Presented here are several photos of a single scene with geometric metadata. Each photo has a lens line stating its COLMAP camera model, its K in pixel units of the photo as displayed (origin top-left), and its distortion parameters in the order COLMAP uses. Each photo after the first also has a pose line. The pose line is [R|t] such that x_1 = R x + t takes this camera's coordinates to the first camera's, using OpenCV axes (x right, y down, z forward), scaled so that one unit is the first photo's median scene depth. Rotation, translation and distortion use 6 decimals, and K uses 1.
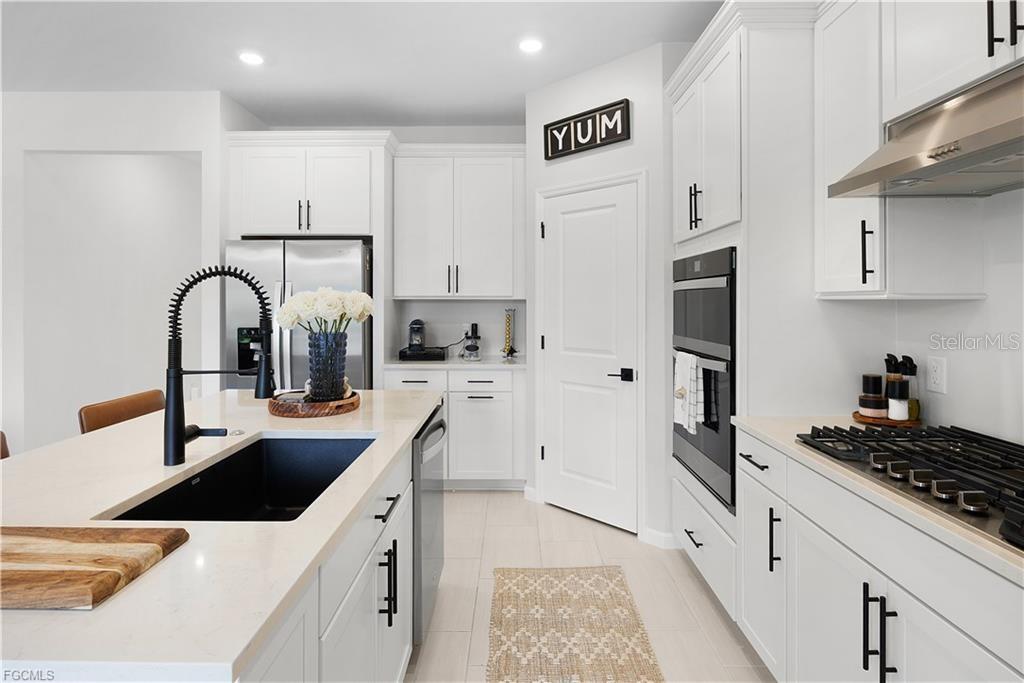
lens RADIAL K [[532.0, 0, 512.9], [0, 532.0, 303.3], [0, 0, 1]] dist [-0.002699, 0.000078]
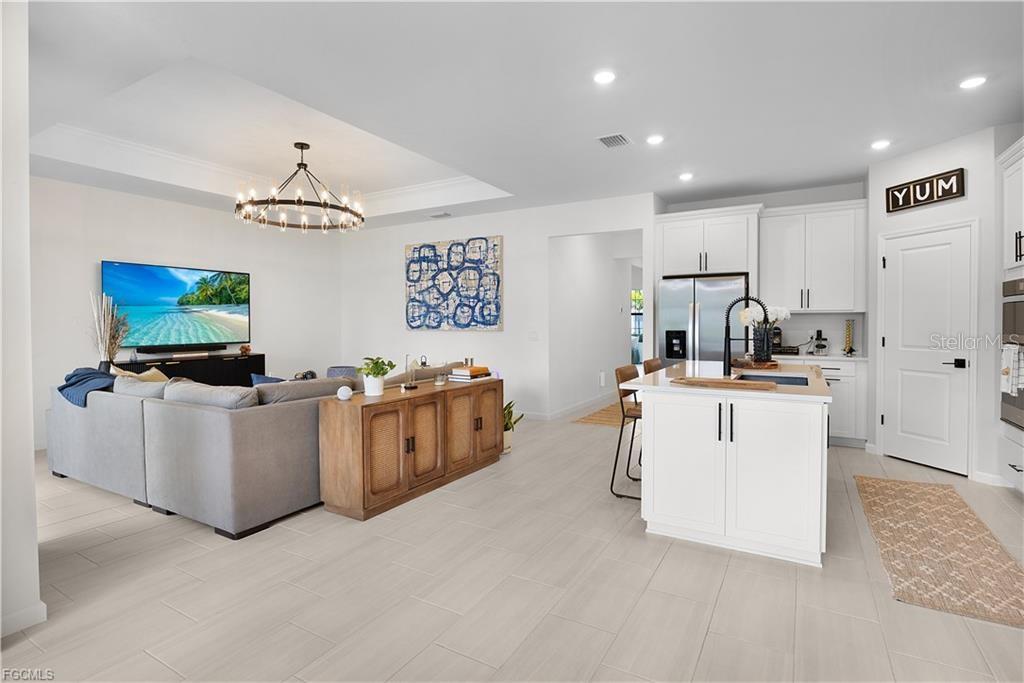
lens RADIAL K [[510.3, 0, 513.7], [0, 510.3, 331.9], [0, 0, 1]] dist [-0.004053, -0.000076]
pose [[0.871343, 0.004726, -0.490651, -0.146787], [0.004459, 0.999836, 0.017549, 0.020627], [0.490654, -0.017479, 0.871179, -0.713762]]
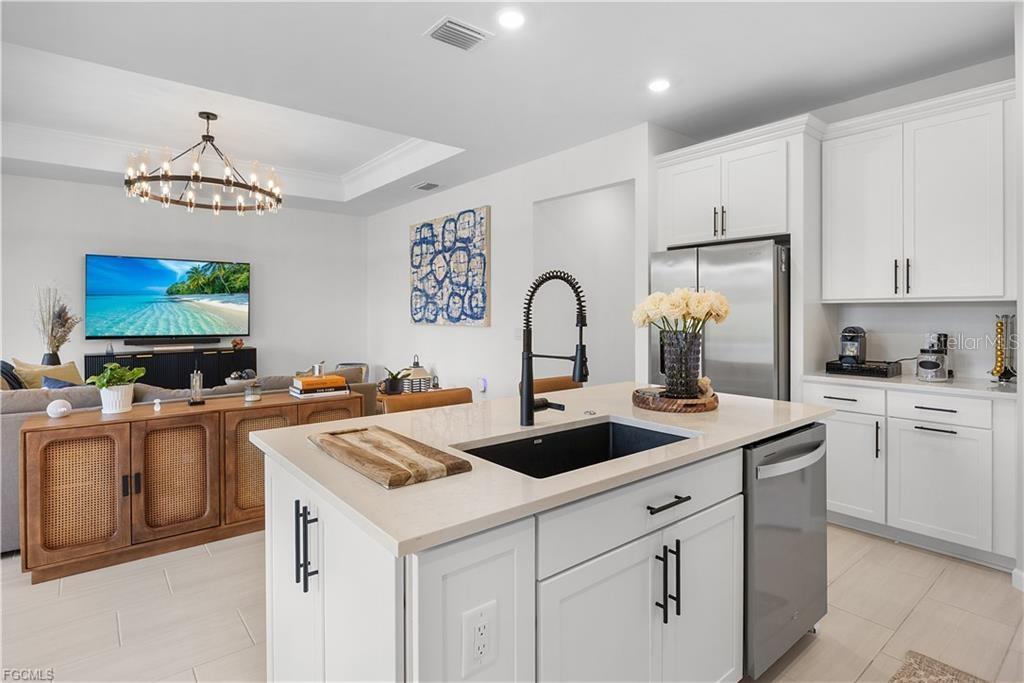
lens RADIAL K [[528.5, 0, 520.2], [0, 528.5, 314.7], [0, 0, 1]] dist [-0.000374, -0.000314]
pose [[0.642236, 0.000347, -0.766506, 0.151554], [-0.000134, 1.000000, 0.000340, 0.013783], [0.766507, -0.000115, 0.642236, 0.068106]]
